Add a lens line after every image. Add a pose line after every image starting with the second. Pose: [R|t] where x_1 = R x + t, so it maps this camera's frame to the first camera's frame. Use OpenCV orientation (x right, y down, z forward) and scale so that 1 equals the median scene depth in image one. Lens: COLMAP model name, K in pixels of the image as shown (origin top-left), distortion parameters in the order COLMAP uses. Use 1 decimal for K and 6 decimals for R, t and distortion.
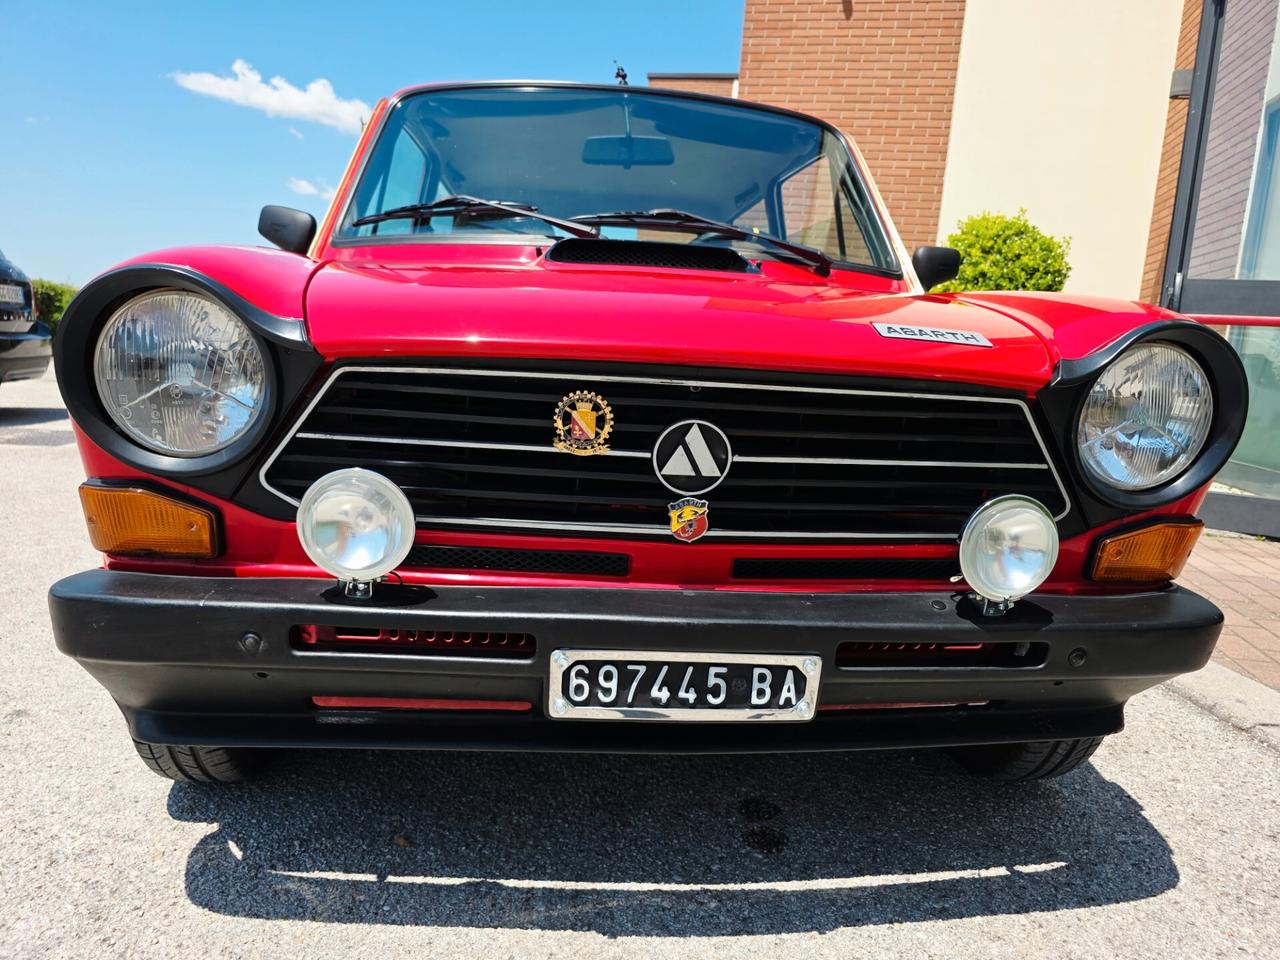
lens RADIAL K [[899.2, 0, 633.1], [0, 899.2, 475.6], [0, 0, 1]] dist [0.035164, -0.038782]
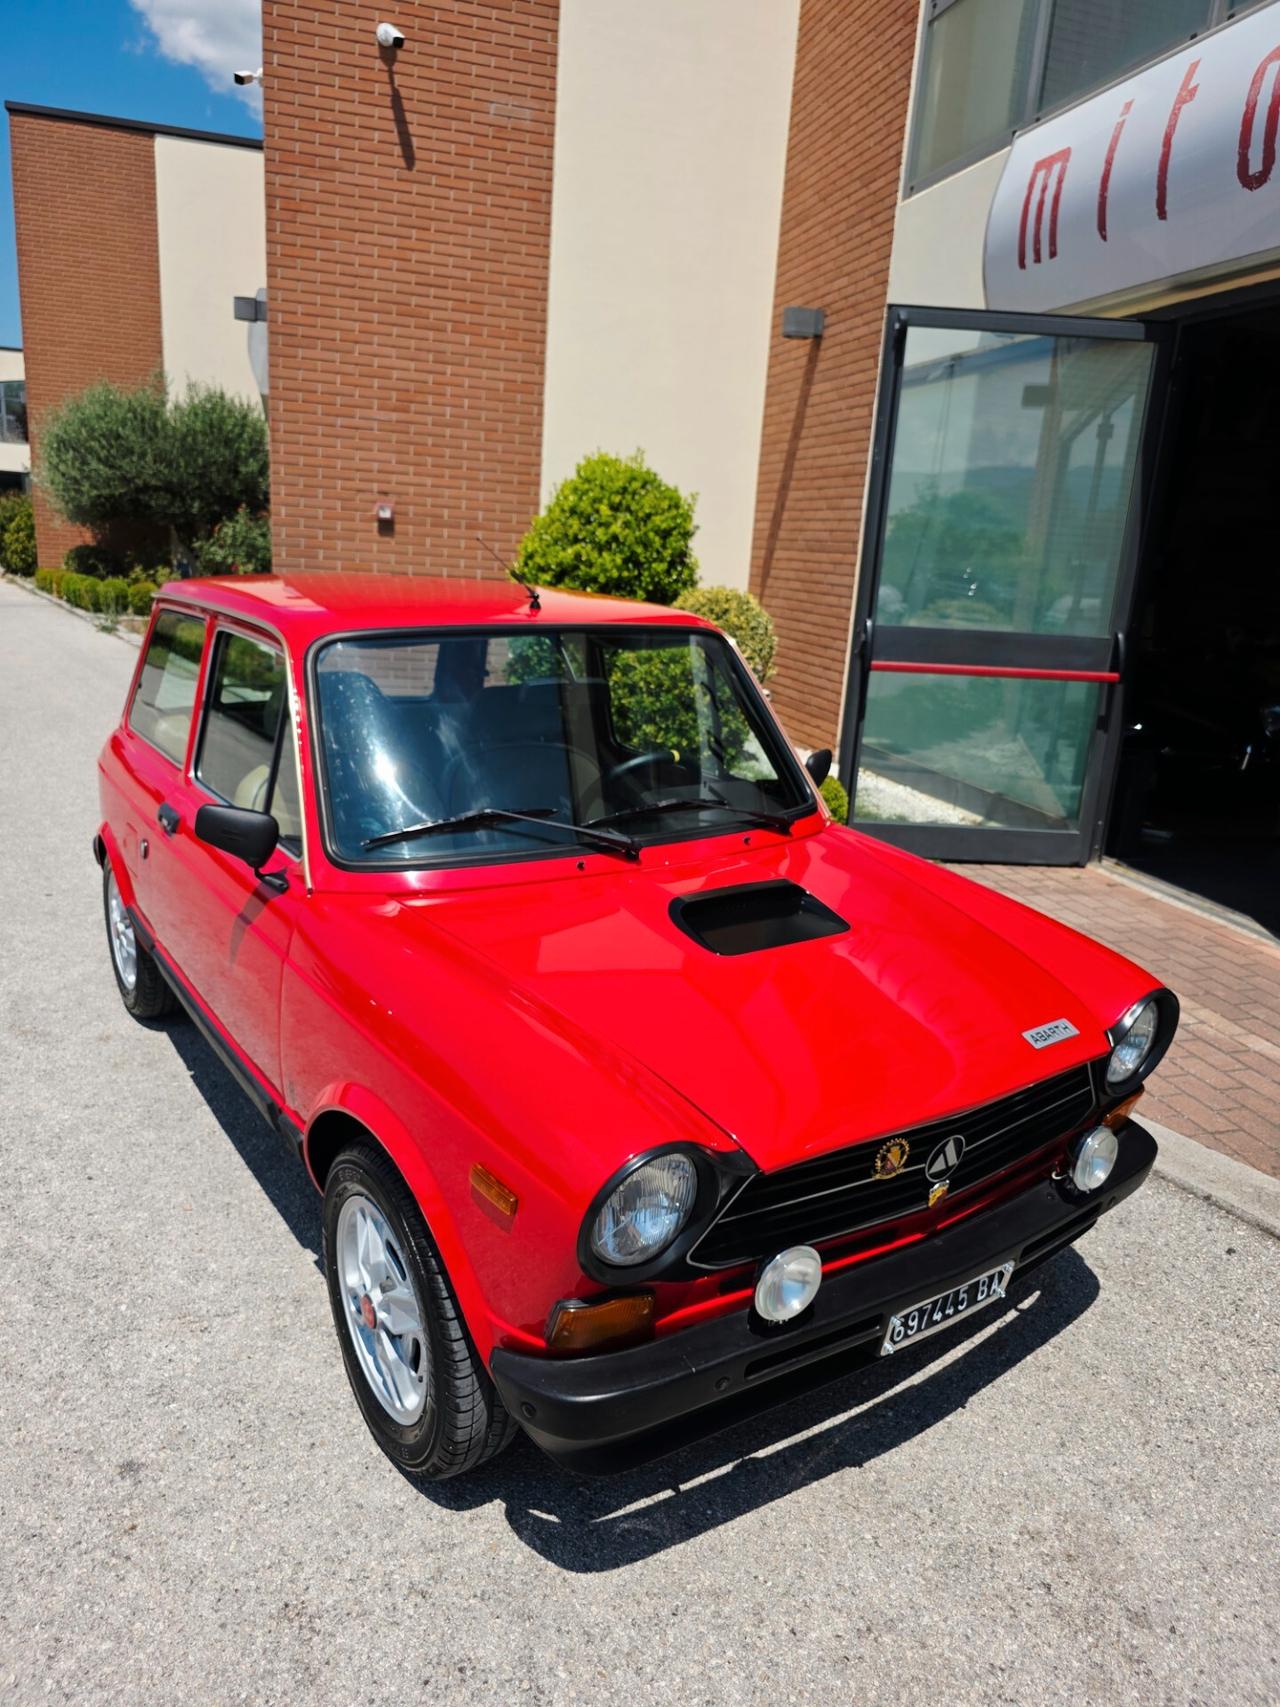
lens RADIAL K [[1198.9, 0, 671.4], [0, 1198.9, 858.9], [0, 0, 1]] dist [0.034782, -0.044322]
pose [[0.864308, -0.141662, 0.482600, -0.957892], [0.061471, 0.982075, 0.178187, -0.701006], [-0.499192, -0.124343, 0.857523, -0.310609]]
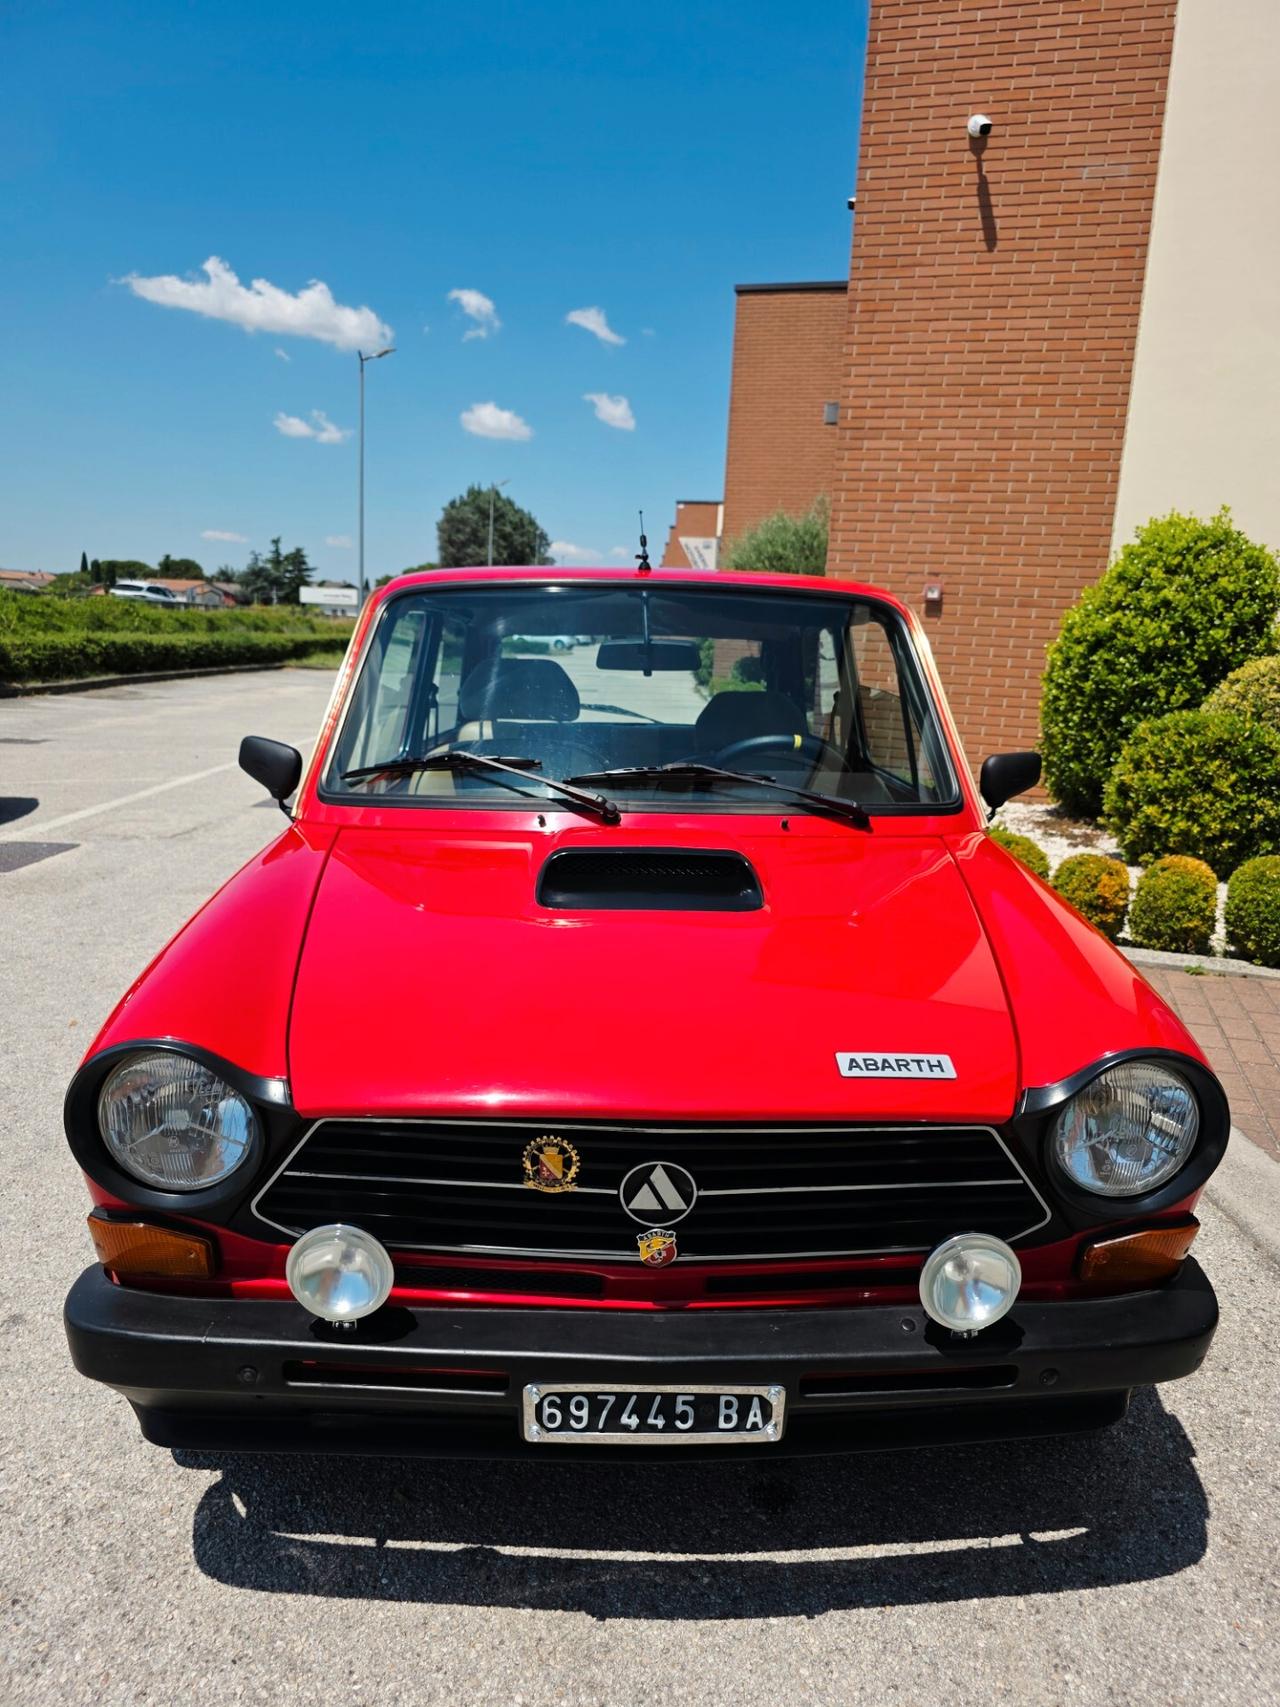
lens RADIAL K [[1199.1, 0, 649.5], [0, 1199.1, 861.1], [0, 0, 1]] dist [0.035164, -0.038782]
pose [[0.997467, -0.013298, -0.069878, 0.127073], [0.016977, 0.998486, 0.052322, -0.382520], [0.069076, -0.053376, 0.996182, -0.286830]]
